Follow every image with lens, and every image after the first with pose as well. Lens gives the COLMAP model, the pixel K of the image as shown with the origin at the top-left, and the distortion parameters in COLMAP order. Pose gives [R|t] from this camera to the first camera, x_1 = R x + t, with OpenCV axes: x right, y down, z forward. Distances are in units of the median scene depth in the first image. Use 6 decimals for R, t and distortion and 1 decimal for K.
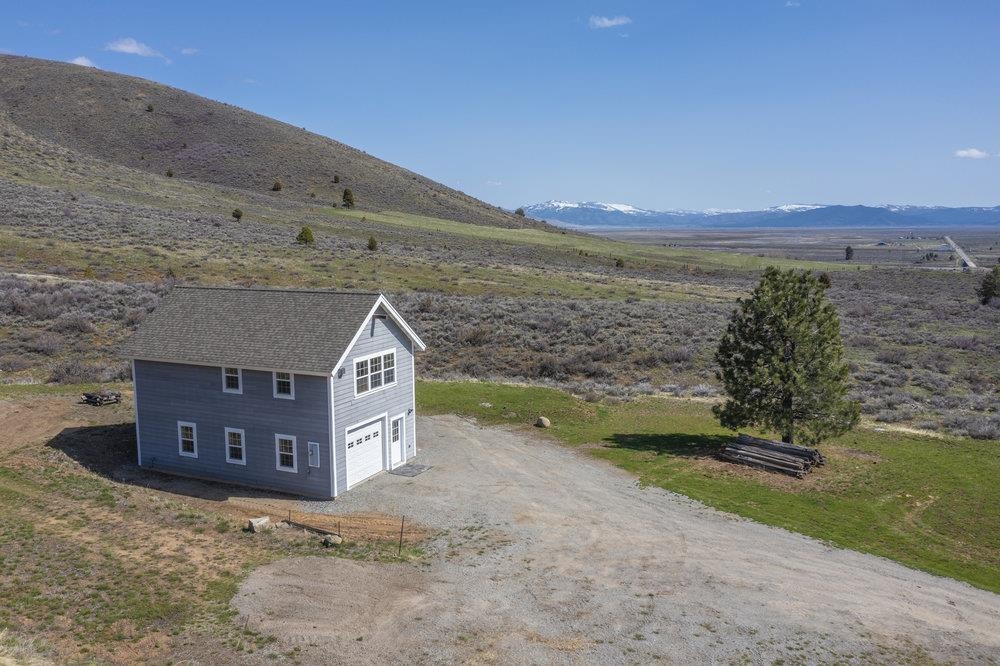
lens RADIAL K [[791.2, 0, 500.0], [0, 791.2, 333.0], [0, 0, 1]] dist [-0.012791, 0.013100]
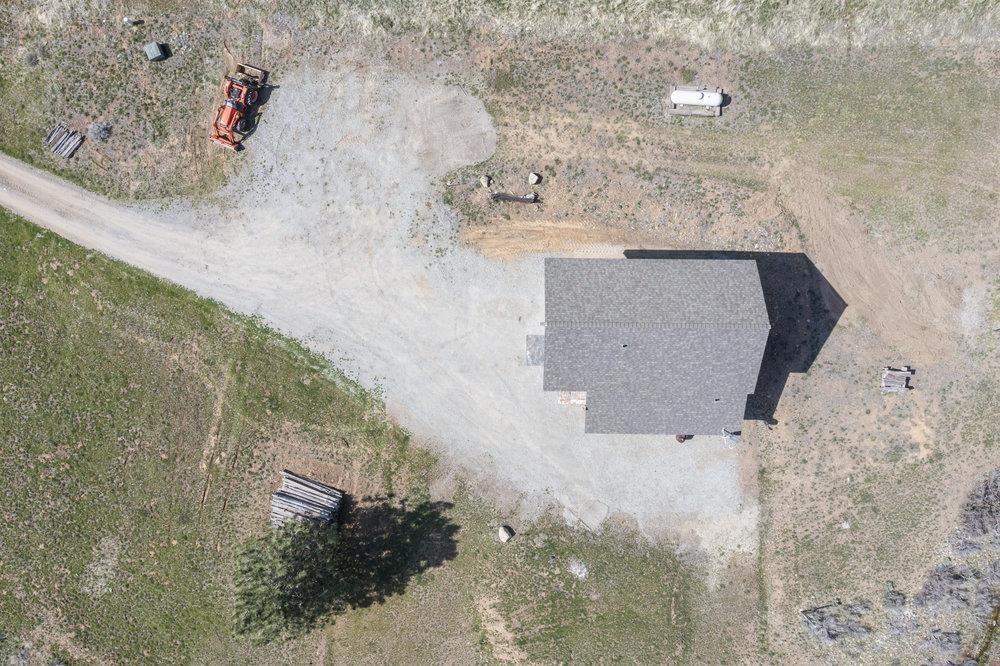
lens RADIAL K [[791.2, 0, 500.0], [0, 791.2, 333.0], [0, 0, 1]] dist [-0.012791, 0.013100]
pose [[-0.915670, 0.401121, 0.025495, -0.110047], [-0.033929, -0.140345, 0.989521, -1.316455], [0.400496, 0.905210, 0.142119, 0.827510]]
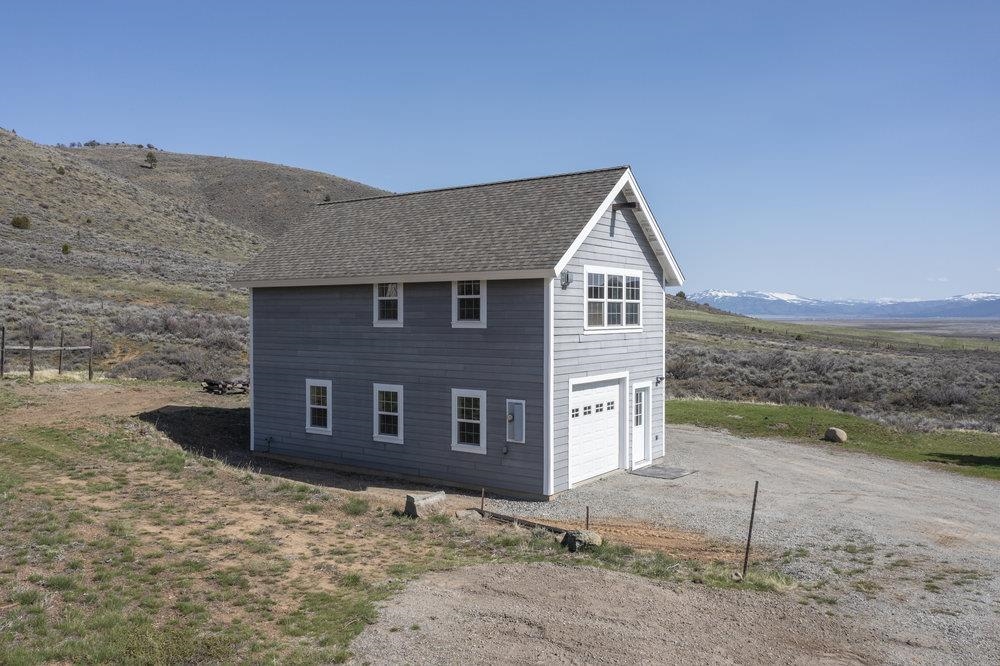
lens RADIAL K [[791.2, 0, 500.0], [0, 791.2, 333.0], [0, 0, 1]] dist [-0.012791, 0.013100]
pose [[0.981283, 0.007364, -0.192428, -0.131728], [-0.028987, 0.993531, -0.109798, 0.150713], [0.190375, 0.113321, 0.975149, 0.409893]]
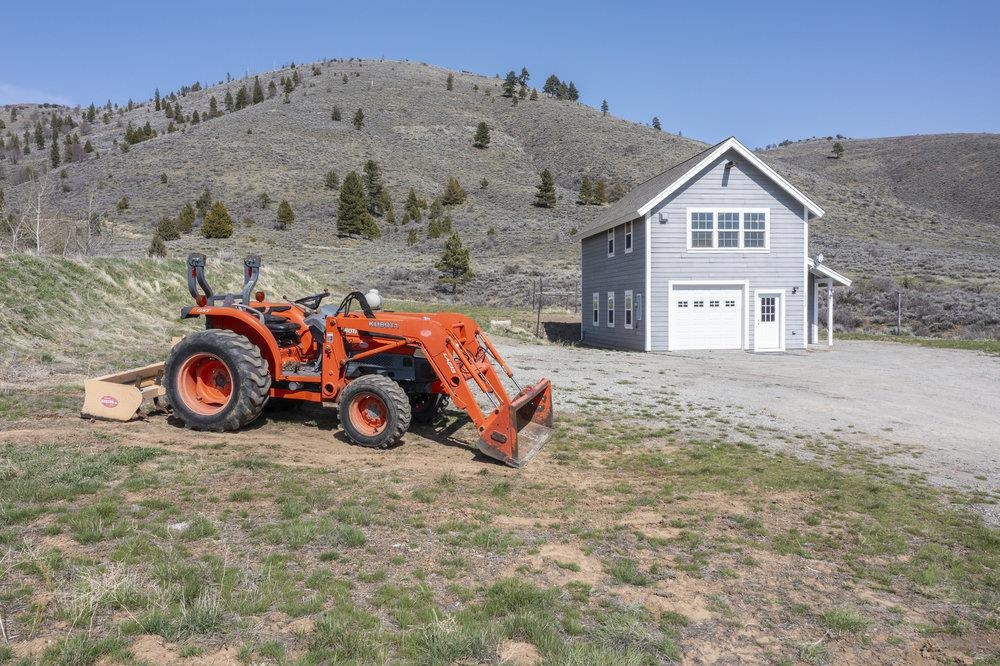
lens RADIAL K [[791.2, 0, 500.0], [0, 791.2, 333.0], [0, 0, 1]] dist [-0.012791, 0.013100]
pose [[0.514577, 0.024789, -0.857086, 0.490136], [-0.107757, 0.993527, -0.035960, 0.232831], [0.850646, 0.110861, 0.513917, 0.359216]]
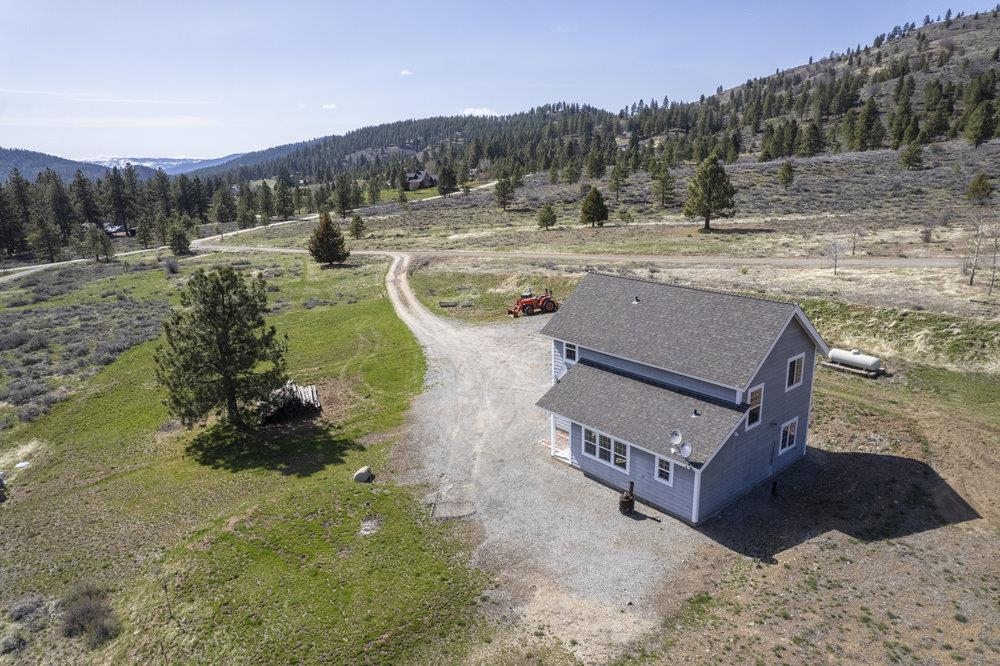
lens RADIAL K [[642.6, 0, 500.0], [0, 642.6, 333.0], [0, 0, 1]] dist [-0.003292, 0.002823]
pose [[-0.894250, -0.089441, 0.438540, -0.509067], [0.087708, 0.925811, 0.367671, -0.374363], [-0.438890, 0.367253, -0.820061, 2.031927]]
